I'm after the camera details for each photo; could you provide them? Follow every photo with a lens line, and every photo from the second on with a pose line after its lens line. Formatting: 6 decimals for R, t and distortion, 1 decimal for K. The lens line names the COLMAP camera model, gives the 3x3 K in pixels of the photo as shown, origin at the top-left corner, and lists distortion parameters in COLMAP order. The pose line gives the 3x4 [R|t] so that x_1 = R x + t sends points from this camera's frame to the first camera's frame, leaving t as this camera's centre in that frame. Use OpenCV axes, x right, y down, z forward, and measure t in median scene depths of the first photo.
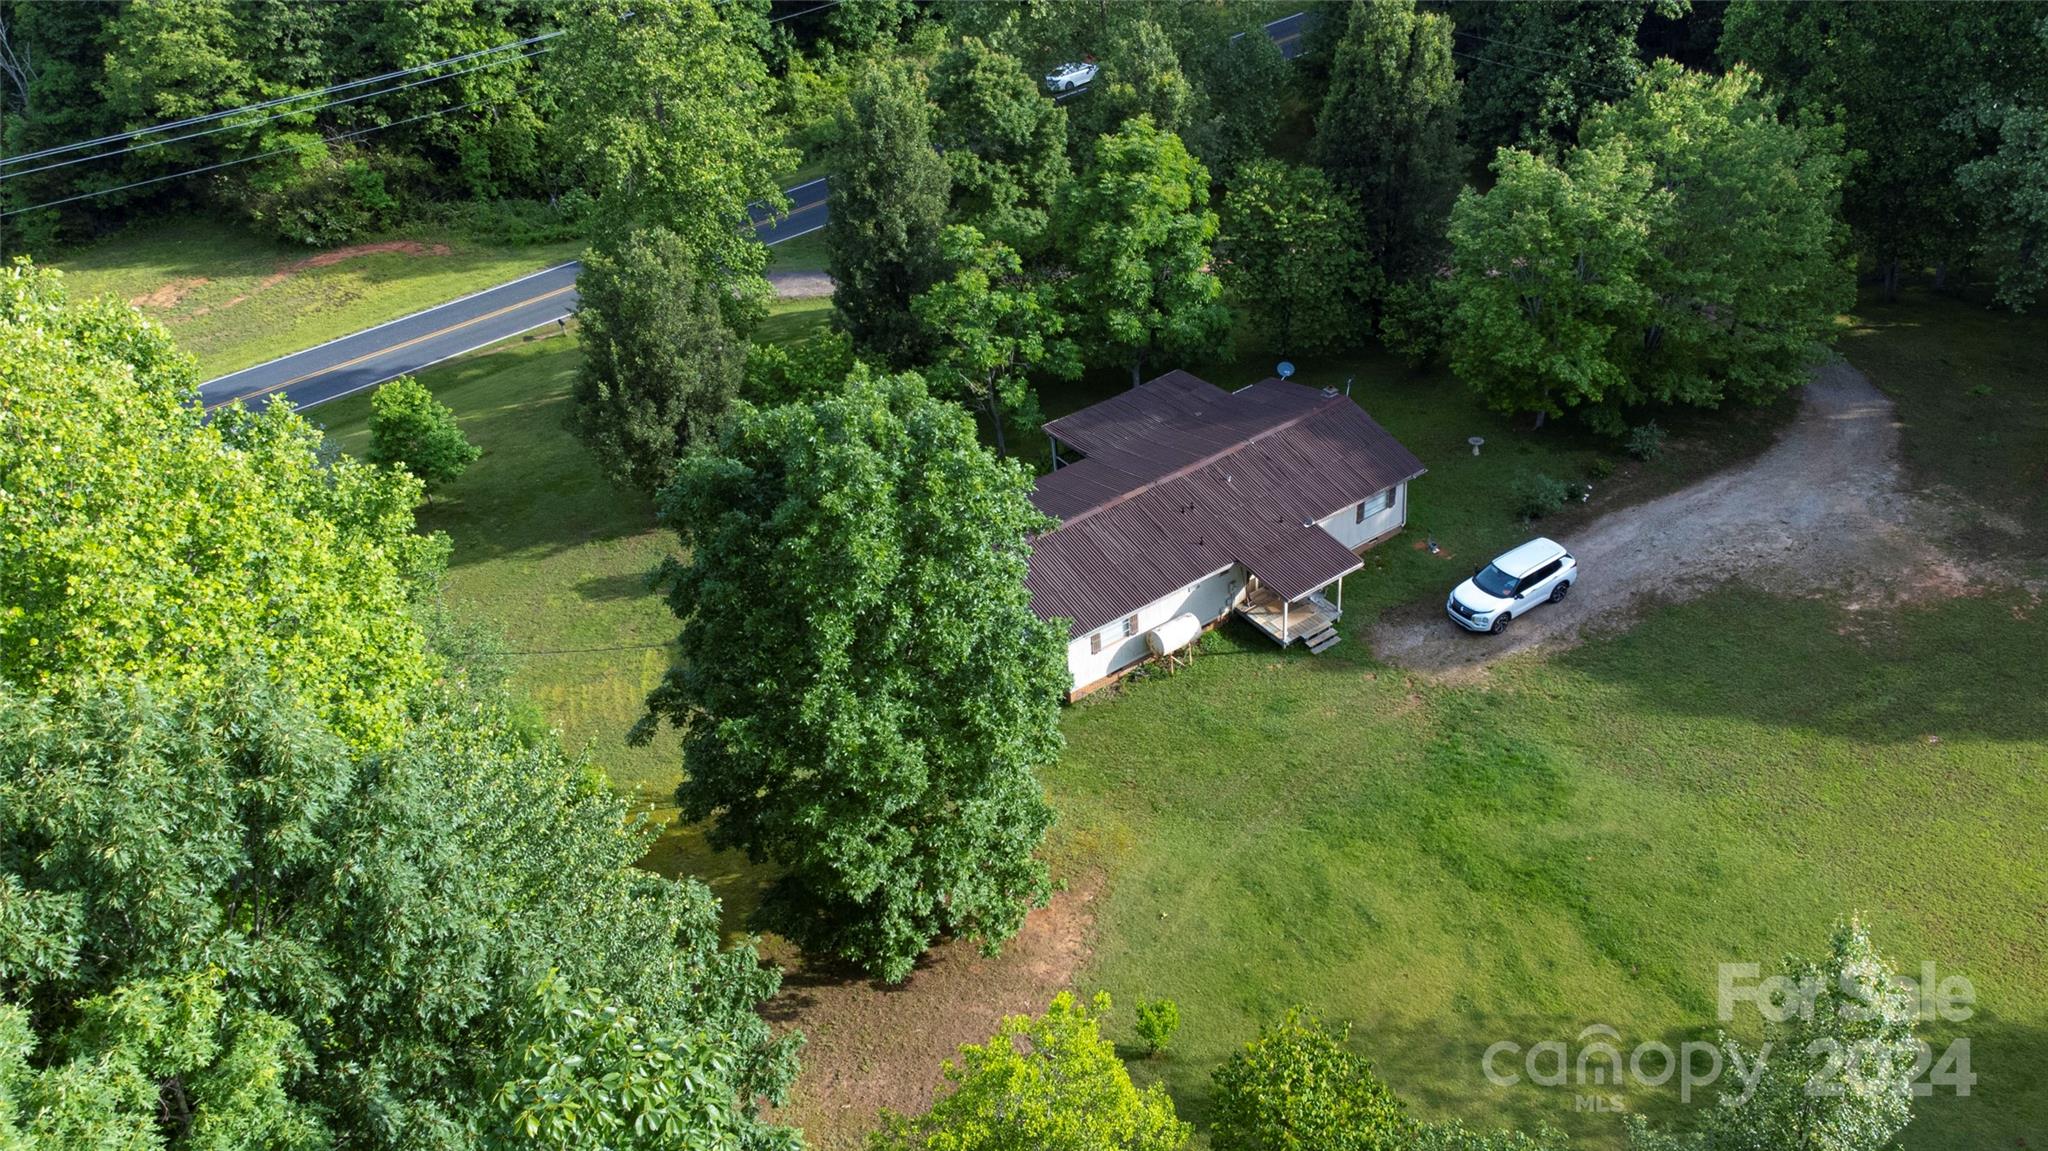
lens RADIAL K [[1476.7, 0, 1024.0], [0, 1476.7, 575.5], [0, 0, 1]] dist [0.038693, -0.026445]
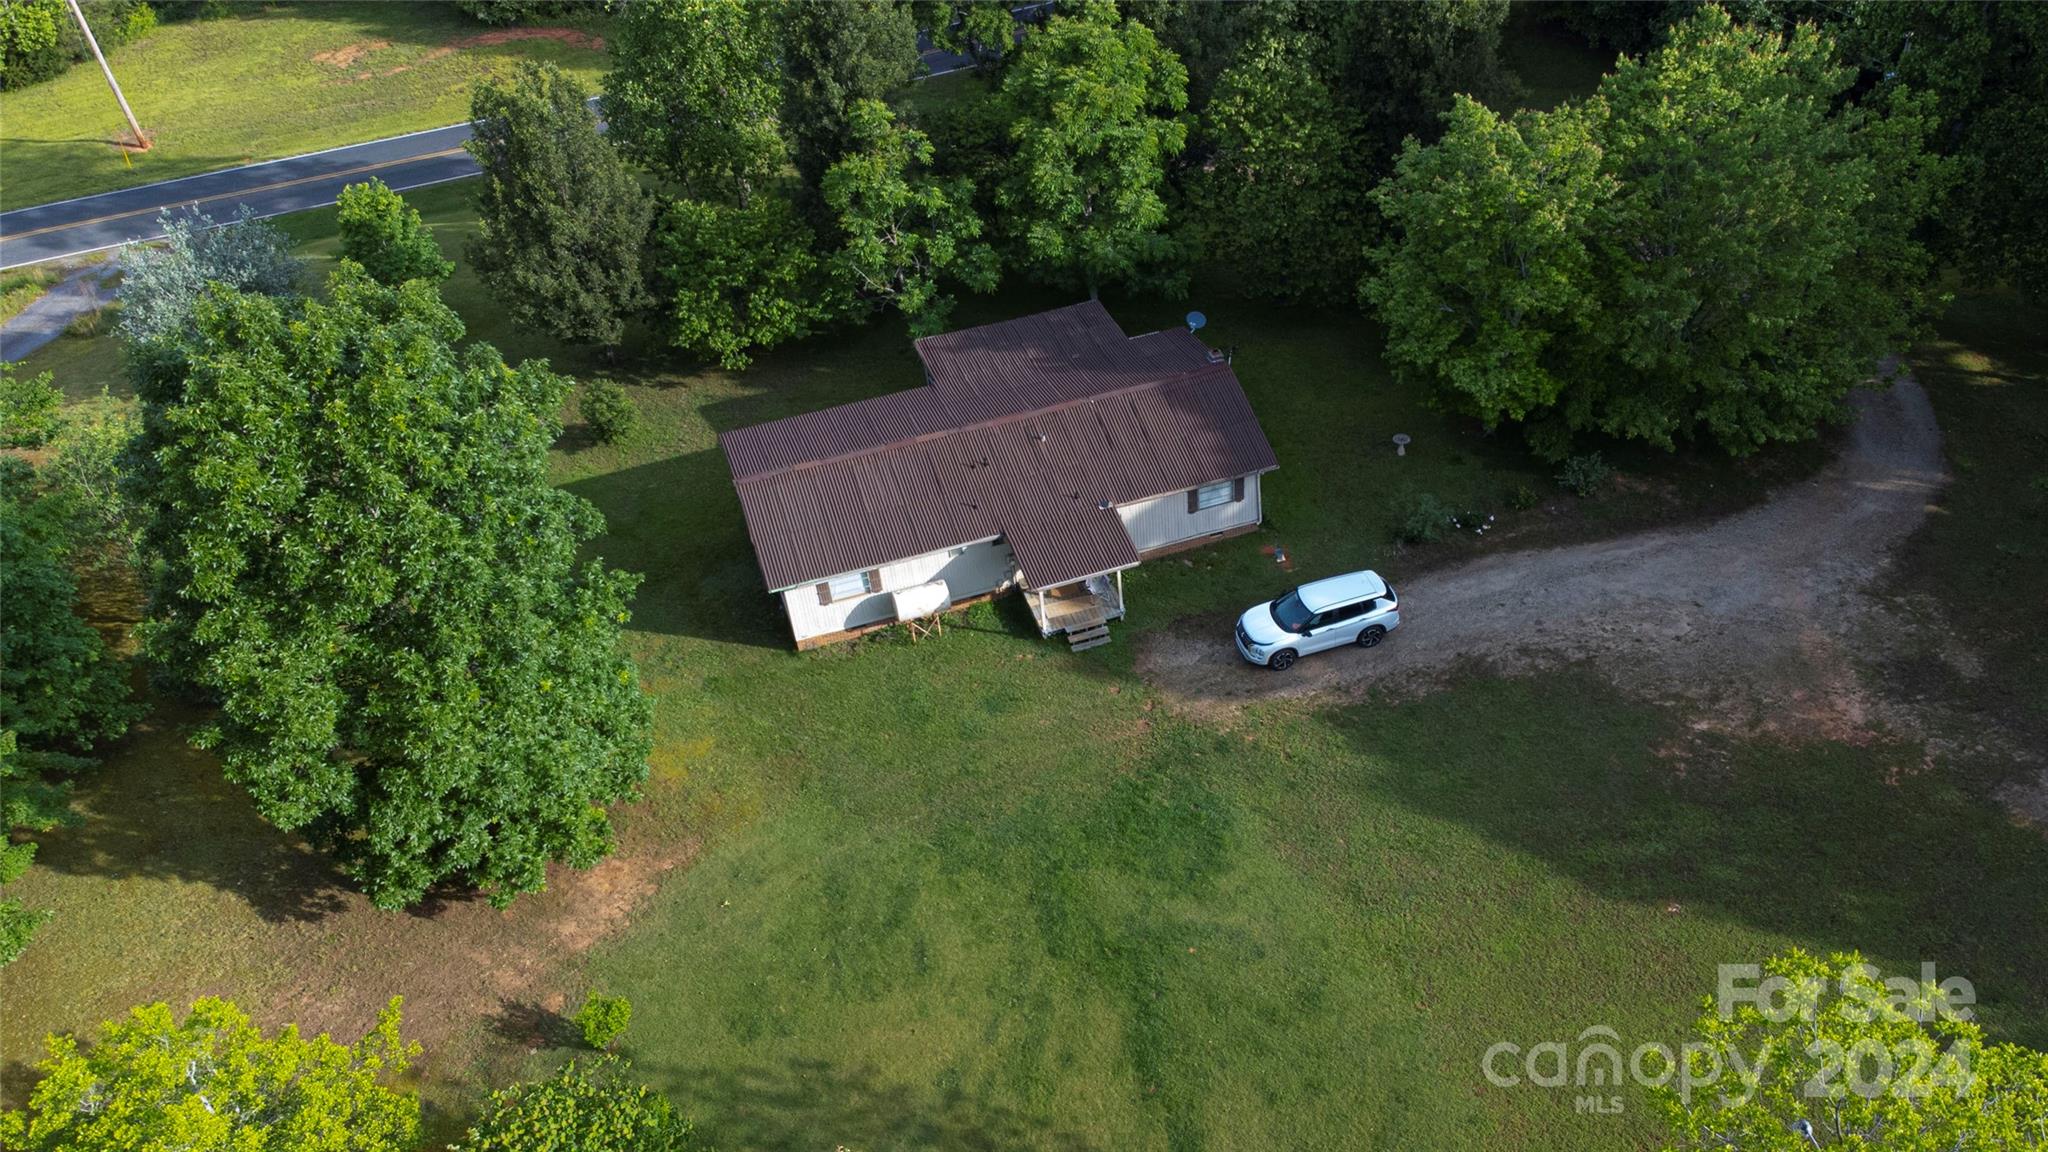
lens RADIAL K [[1513.9, 0, 1024.1], [0, 1513.9, 632.2], [0, 0, 1]] dist [0.035568, -0.005694]
pose [[0.962800, 0.197007, -0.184943, 0.325536], [-0.171523, 0.974441, 0.145070, -0.083475], [0.208796, -0.107952, 0.971983, 0.101176]]
